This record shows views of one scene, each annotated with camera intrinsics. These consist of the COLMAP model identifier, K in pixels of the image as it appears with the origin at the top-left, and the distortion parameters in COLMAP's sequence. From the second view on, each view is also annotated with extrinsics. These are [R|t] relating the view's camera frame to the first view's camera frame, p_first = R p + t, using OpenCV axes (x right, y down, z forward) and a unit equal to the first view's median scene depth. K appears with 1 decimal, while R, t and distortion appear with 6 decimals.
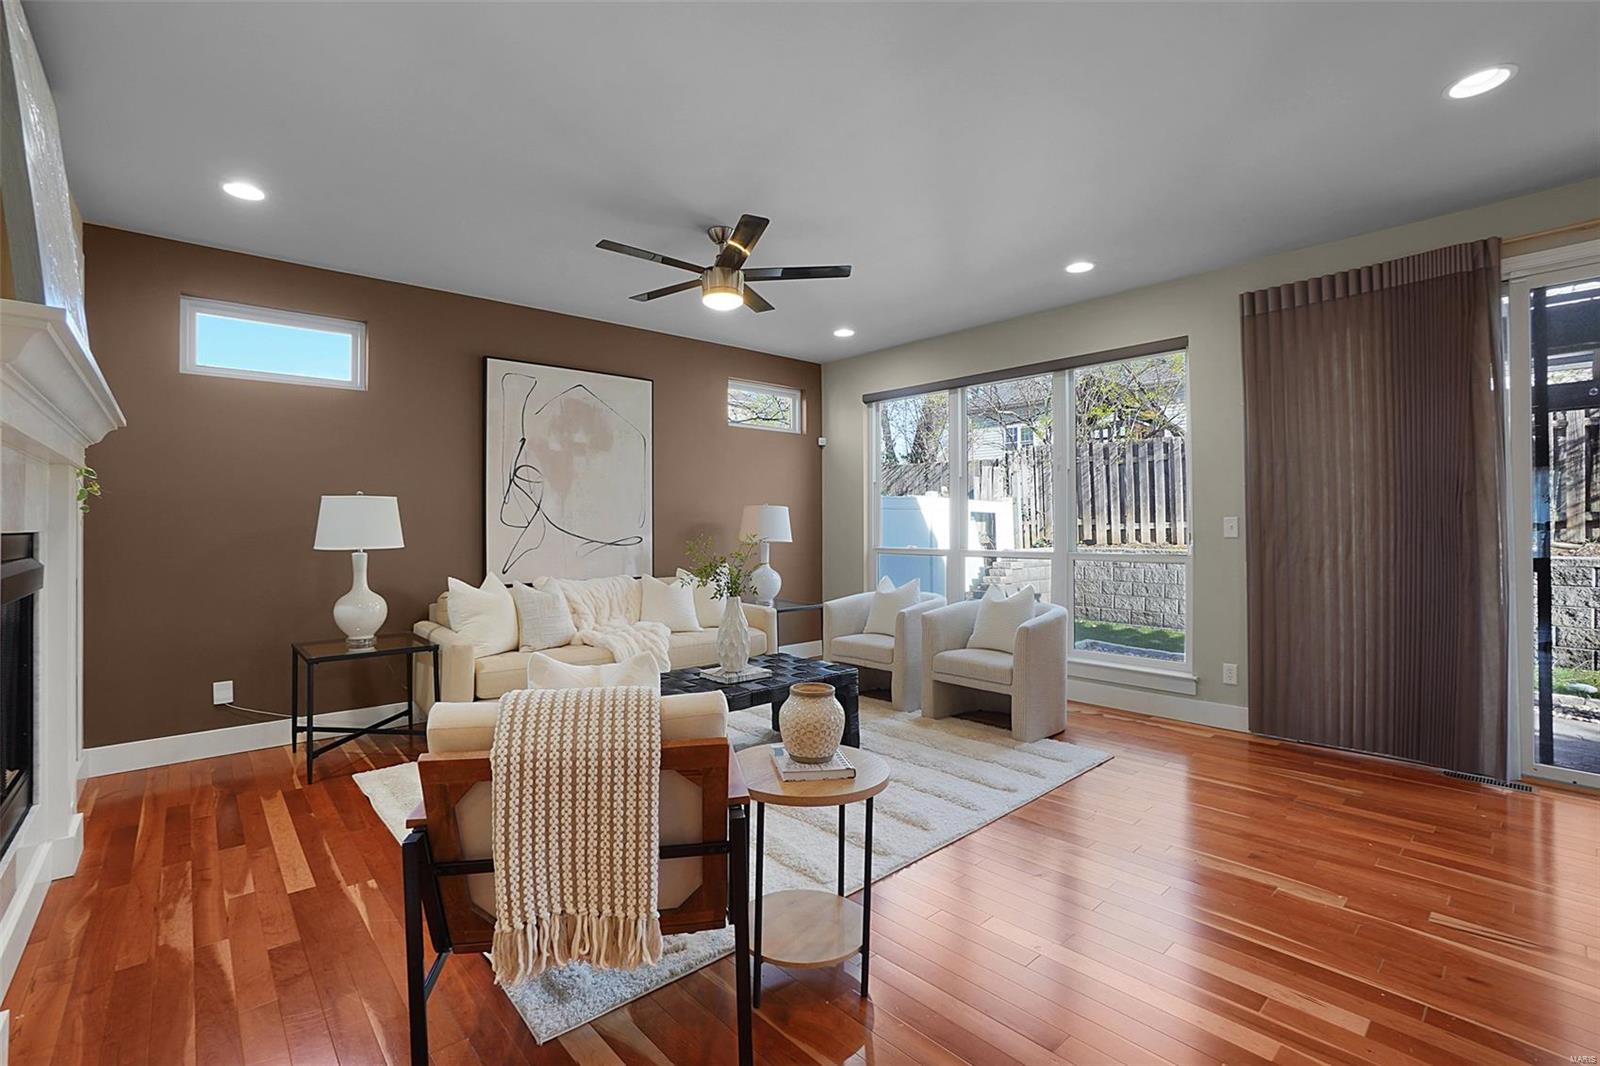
lens RADIAL K [[721.3, 0, 769.6], [0, 721.3, 525.3], [0, 0, 1]] dist [0.002497, 0.000904]
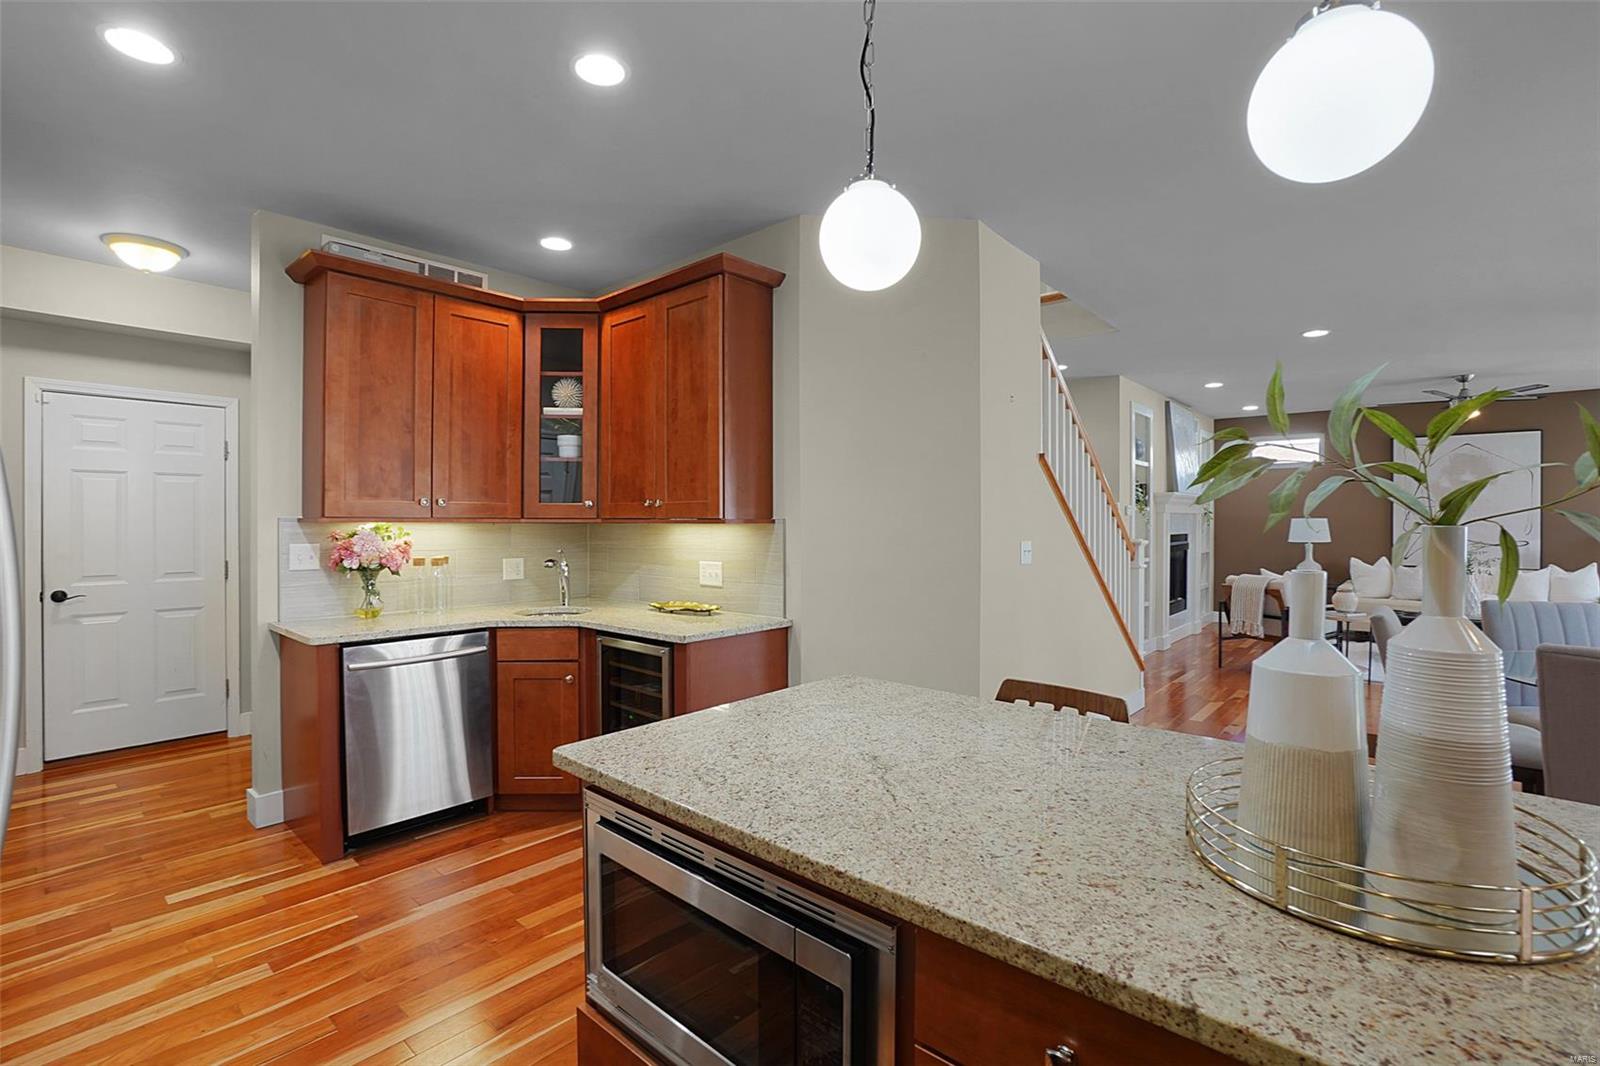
lens RADIAL K [[730.3, 0, 797.6], [0, 730.3, 523.0], [0, 0, 1]] dist [-0.023531, 0.000746]
pose [[0.179833, 0.009246, -0.983654, 1.076021], [-0.000884, 0.999957, 0.009238, -0.036253], [0.983697, -0.000791, 0.179833, -0.765274]]
